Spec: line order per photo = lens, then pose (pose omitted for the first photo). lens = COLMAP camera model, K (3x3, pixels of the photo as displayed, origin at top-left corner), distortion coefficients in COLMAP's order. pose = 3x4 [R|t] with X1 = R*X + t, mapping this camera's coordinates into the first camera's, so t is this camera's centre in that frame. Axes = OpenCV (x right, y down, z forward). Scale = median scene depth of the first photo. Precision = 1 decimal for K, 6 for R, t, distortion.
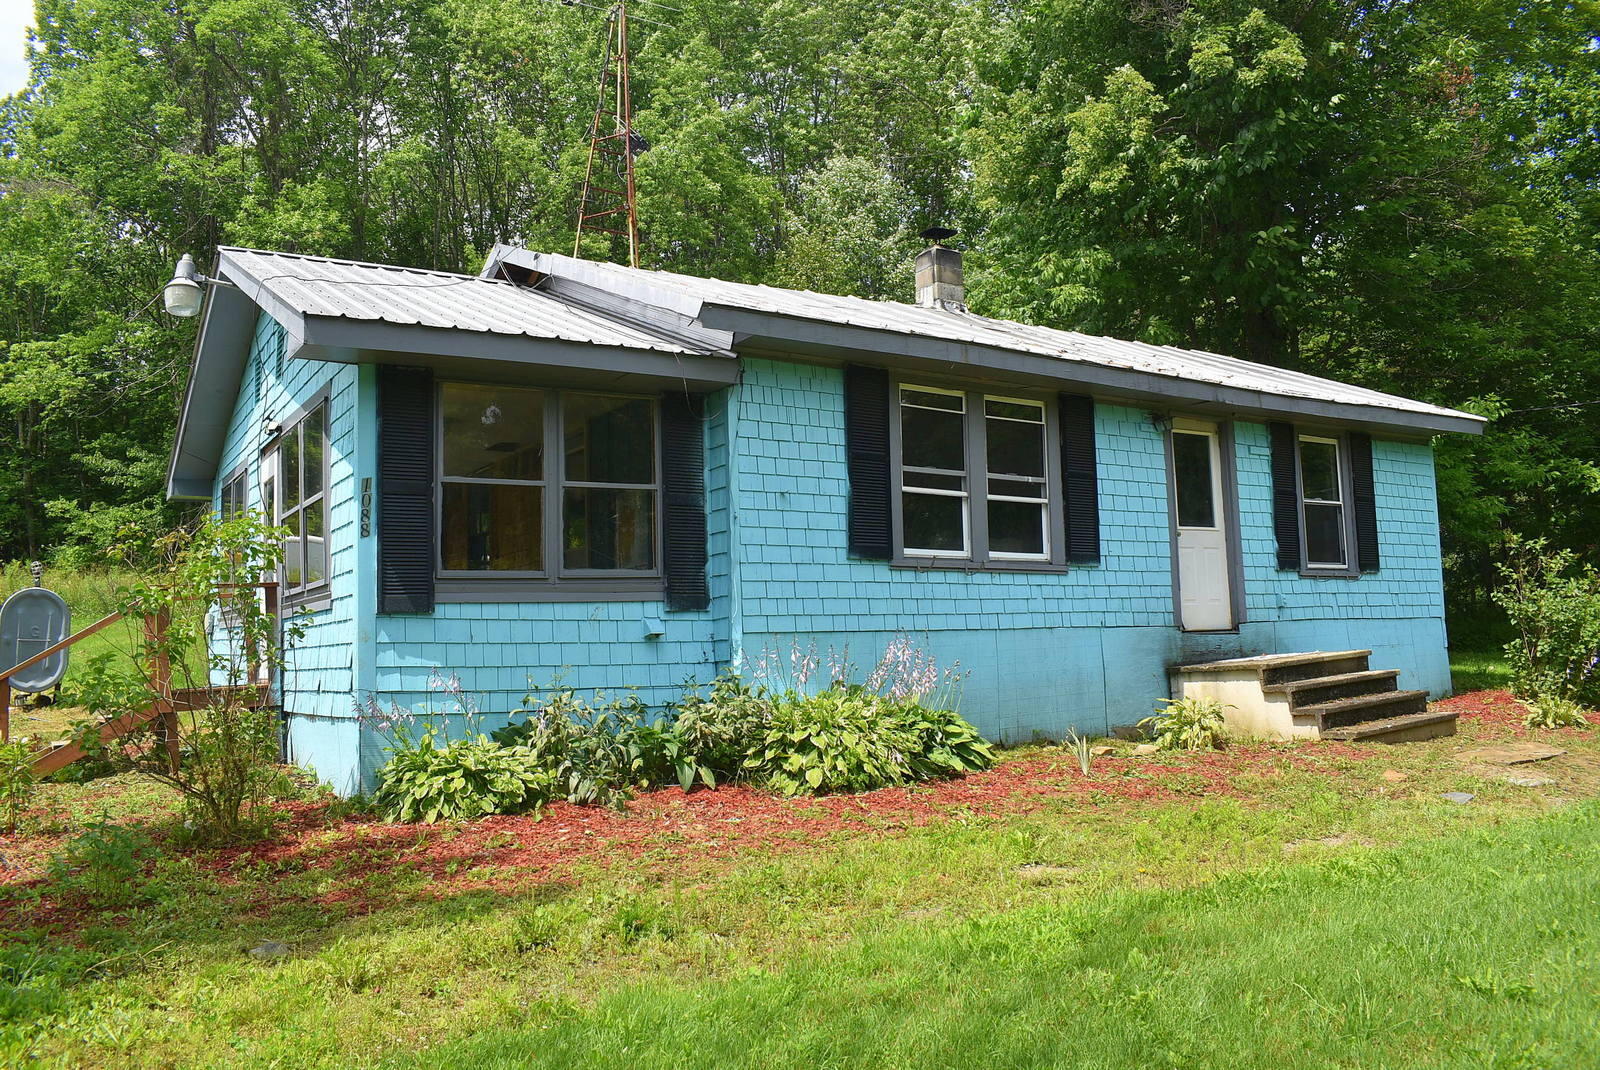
lens RADIAL K [[1270.3, 0, 800.0], [0, 1270.3, 535.0], [0, 0, 1]] dist [-0.096112, 0.012540]
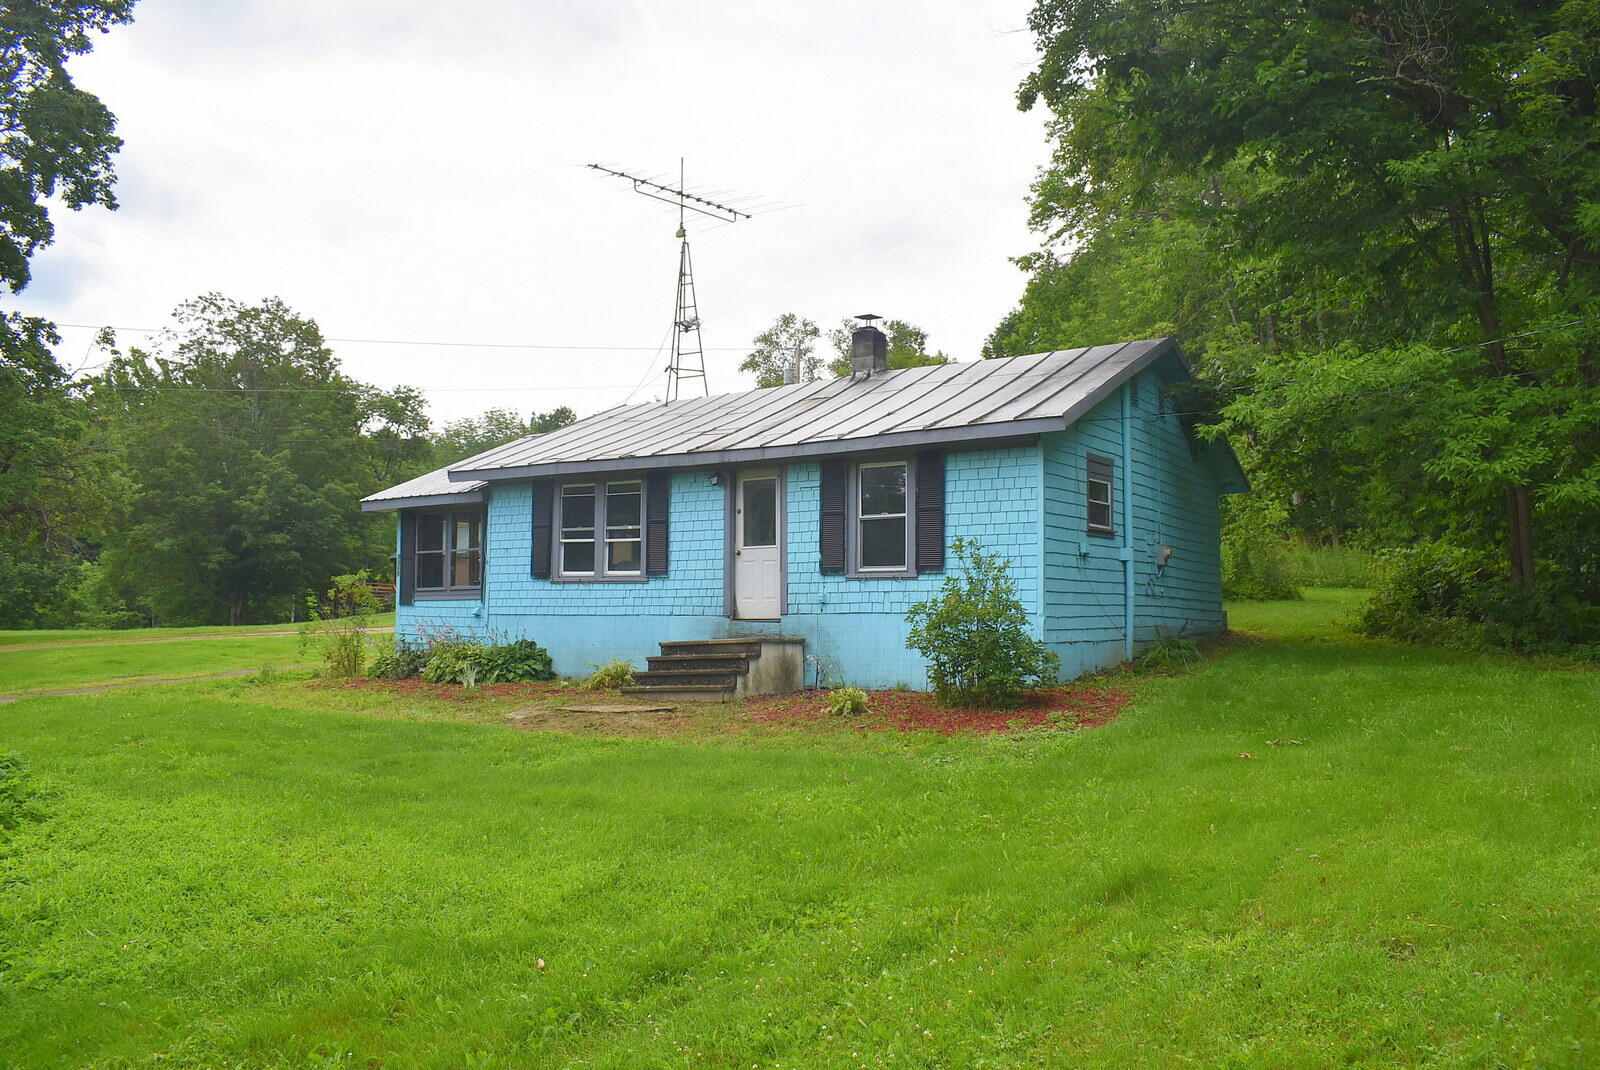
lens RADIAL K [[1270.3, 0, 800.0], [0, 1270.3, 535.0], [0, 0, 1]] dist [-0.096112, 0.012540]
pose [[0.399257, -0.031549, -0.916296, 1.898858], [0.071735, 0.997419, -0.003085, -0.012774], [0.914028, -0.064499, 0.400490, 0.542903]]
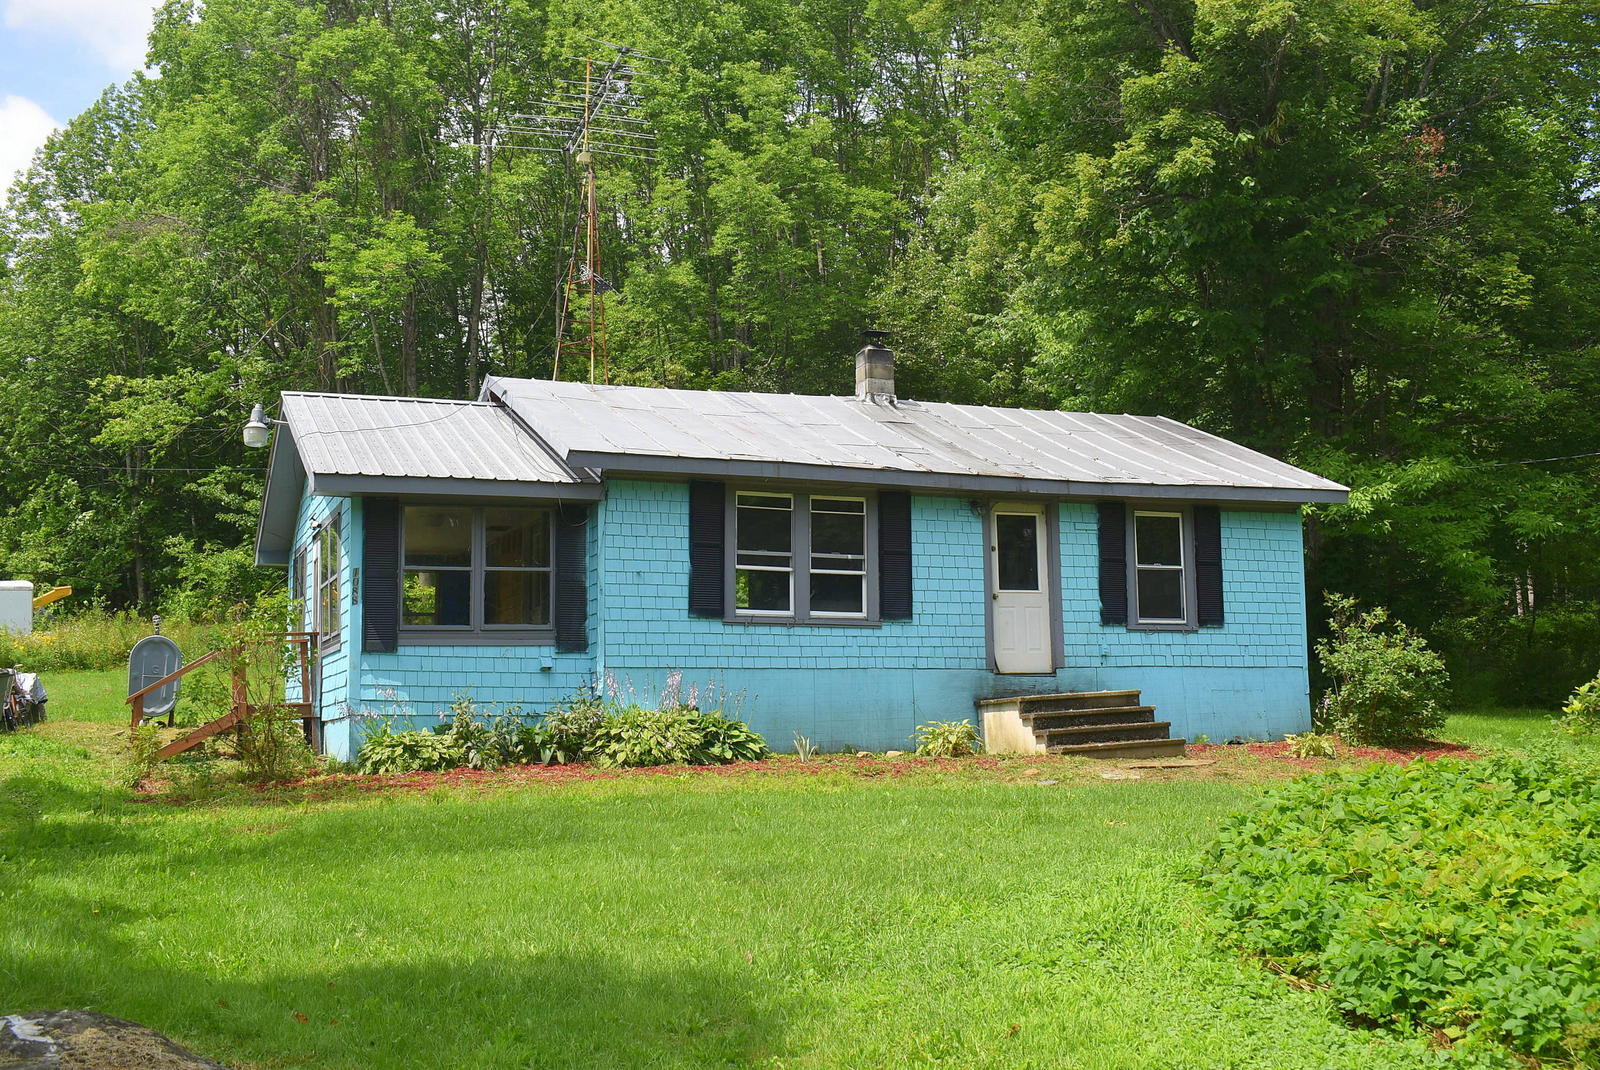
lens RADIAL K [[1702.9, 0, 796.9], [0, 1702.9, 530.5], [0, 0, 1]] dist [-0.059945, -0.006060]
pose [[0.982619, -0.007269, -0.185491, 0.476028], [0.003263, 0.999755, -0.021895, -0.033792], [0.185605, 0.020909, 0.982402, -0.802715]]
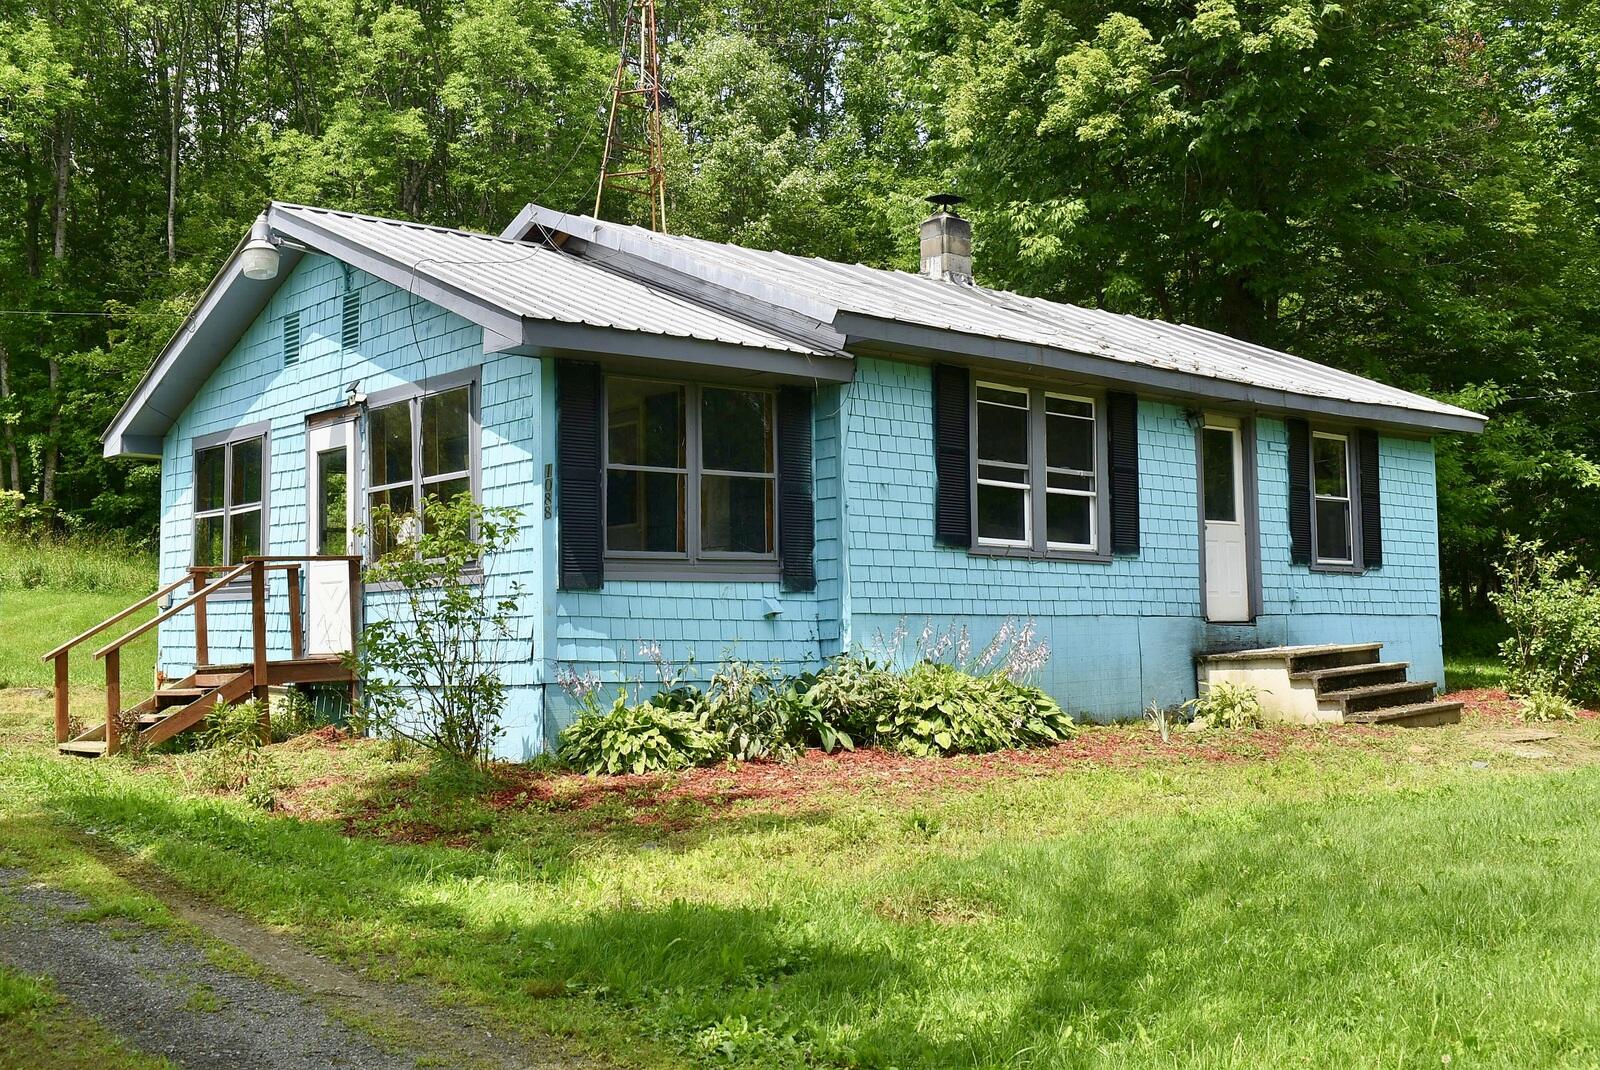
lens RADIAL K [[1732.7, 0, 800.0], [0, 1732.7, 535.0], [0, 0, 1]] dist [-0.067389, -0.017063]
pose [[0.988273, 0.025515, 0.150550, -0.271456], [-0.029003, 0.999358, 0.021014, -0.016826], [-0.149917, -0.025134, 0.988379, -0.392738]]
